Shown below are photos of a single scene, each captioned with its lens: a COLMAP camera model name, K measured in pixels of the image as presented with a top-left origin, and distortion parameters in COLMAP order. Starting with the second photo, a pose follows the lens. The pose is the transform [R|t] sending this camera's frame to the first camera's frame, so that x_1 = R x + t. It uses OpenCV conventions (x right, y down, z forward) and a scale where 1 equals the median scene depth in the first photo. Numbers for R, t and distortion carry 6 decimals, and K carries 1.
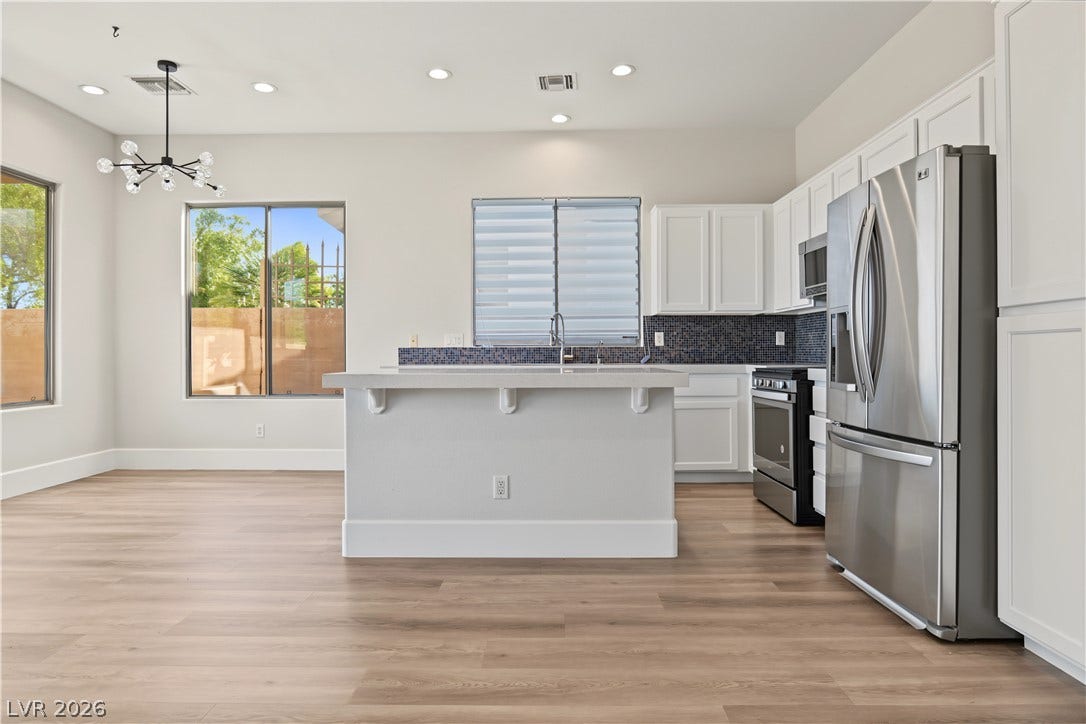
lens RADIAL K [[646.6, 0, 541.2], [0, 646.6, 346.4], [0, 0, 1]] dist [-0.021682, 0.000907]
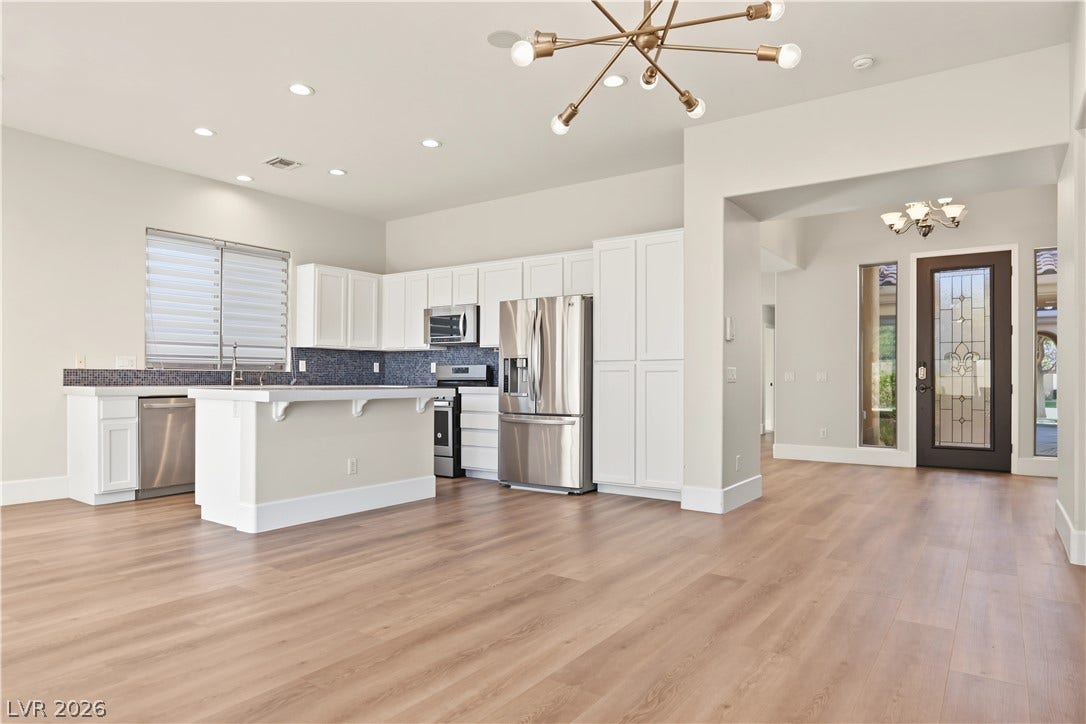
lens RADIAL K [[691.1, 0, 543.0], [0, 691.1, 362.0], [0, 0, 1]] dist [-0.033516, 0.003934]
pose [[0.541863, 0.026582, 0.840046, -0.708578], [-0.016338, 0.999644, -0.021093, 0.001921], [-0.840308, -0.002295, 0.542105, -0.141483]]
